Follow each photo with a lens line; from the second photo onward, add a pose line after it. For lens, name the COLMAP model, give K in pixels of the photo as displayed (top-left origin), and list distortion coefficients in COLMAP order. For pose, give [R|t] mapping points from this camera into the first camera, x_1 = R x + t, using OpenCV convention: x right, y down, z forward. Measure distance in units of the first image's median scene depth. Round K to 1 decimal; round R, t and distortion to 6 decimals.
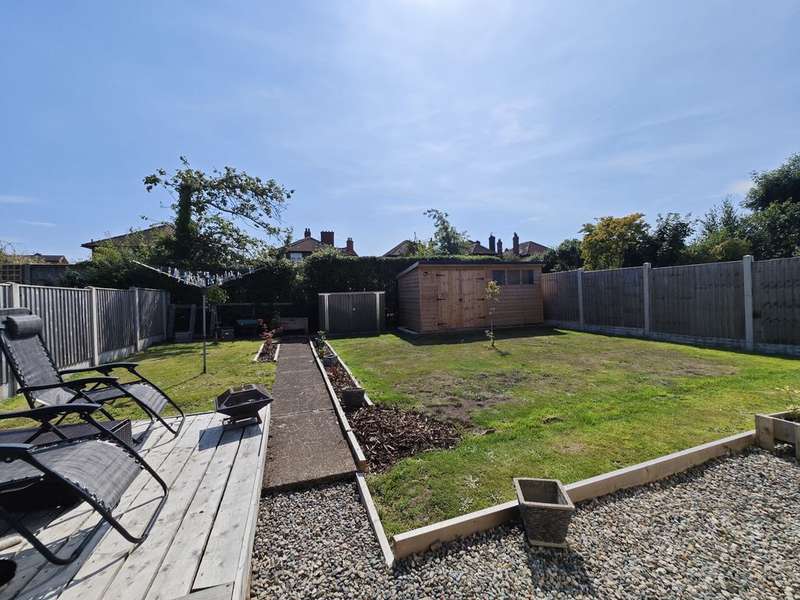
lens RADIAL K [[335.0, 0, 398.2], [0, 335.0, 300.6], [0, 0, 1]] dist [-0.001954, -0.000010]
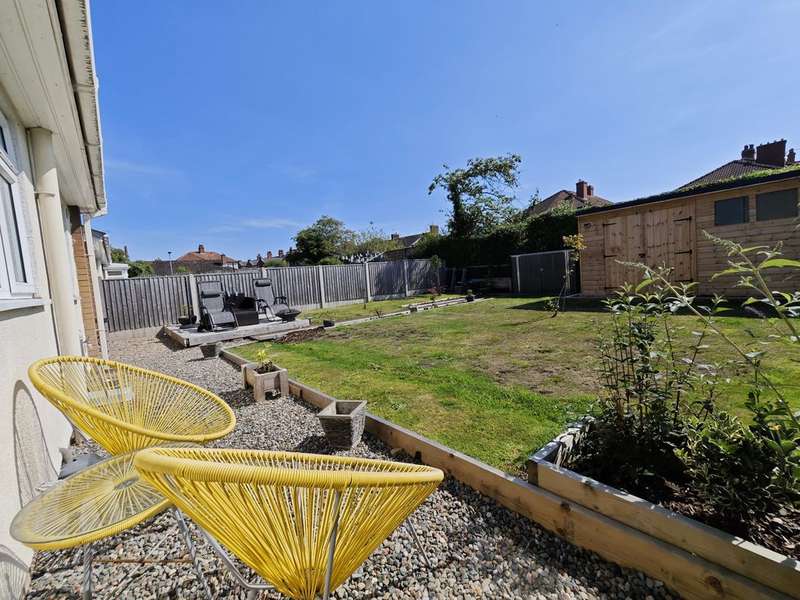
lens RADIAL K [[335.0, 0, 398.4], [0, 335.0, 299.0], [0, 0, 1]] dist [-0.001954, -0.000010]
pose [[0.385300, 0.066954, -0.920359, 0.653106], [0.050353, 0.994353, 0.093417, -0.001404], [0.921416, -0.082337, 0.379753, 0.244076]]
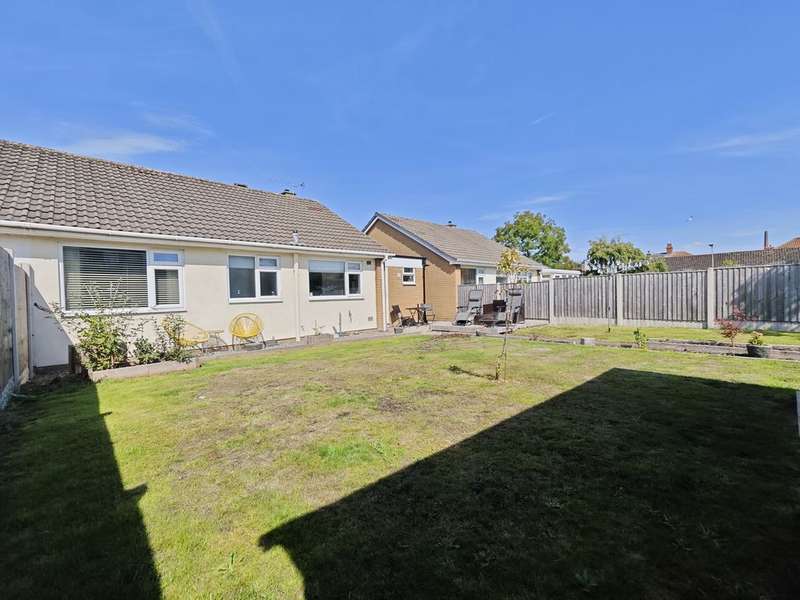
lens RADIAL K [[335.0, 0, 398.3], [0, 335.0, 300.9], [0, 0, 1]] dist [-0.001954, -0.000010]
pose [[-0.916859, 0.057397, -0.395064, 0.448807], [0.045577, 0.998190, 0.039246, -0.011912], [0.396601, 0.017977, -0.917815, 1.073941]]
